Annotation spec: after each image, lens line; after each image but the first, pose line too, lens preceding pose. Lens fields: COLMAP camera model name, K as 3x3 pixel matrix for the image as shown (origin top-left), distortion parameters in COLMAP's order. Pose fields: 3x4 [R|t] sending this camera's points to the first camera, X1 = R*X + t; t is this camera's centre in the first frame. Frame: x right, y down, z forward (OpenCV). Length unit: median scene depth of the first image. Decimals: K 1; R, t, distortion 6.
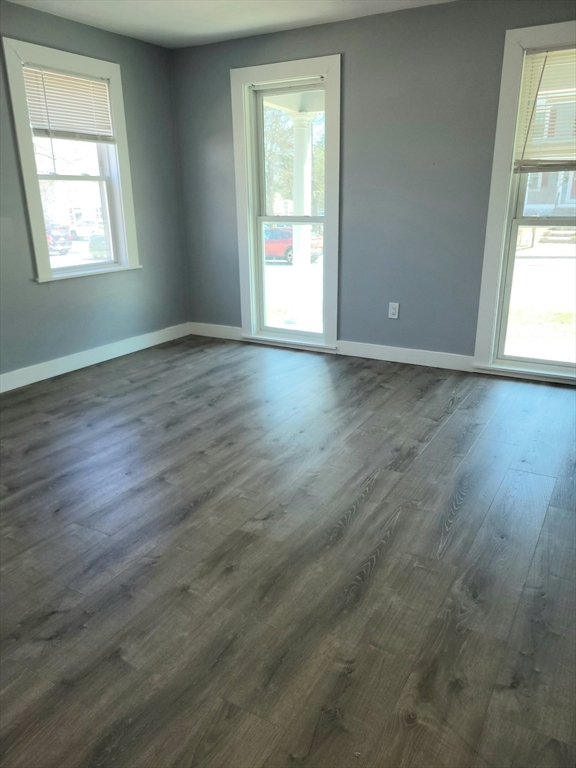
lens RADIAL K [[575.6, 0, 290.4], [0, 575.6, 383.3], [0, 0, 1]] dist [0.039564, -0.004973]
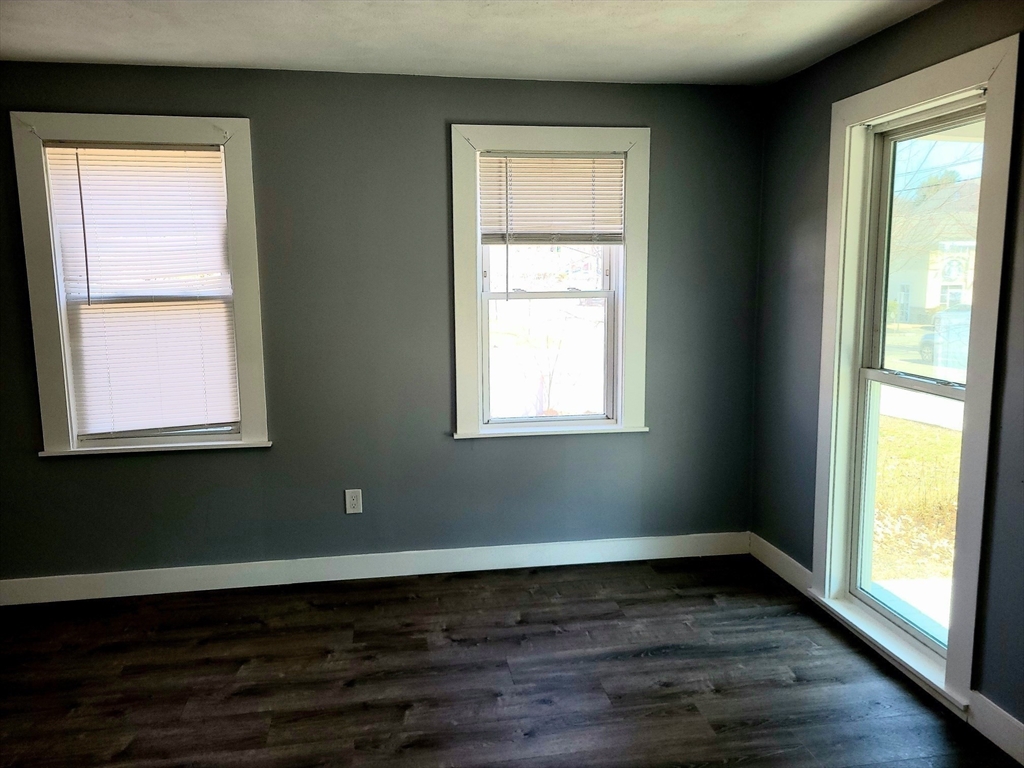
lens RADIAL K [[767.5, 0, 512.1], [0, 767.5, 377.7], [0, 0, 1]] dist [0.039564, -0.004973]
pose [[0.635426, 0.112453, -0.763930, 0.322542], [-0.241306, 0.968707, -0.058118, -0.211002], [0.733488, 0.221271, 0.642677, 0.439561]]
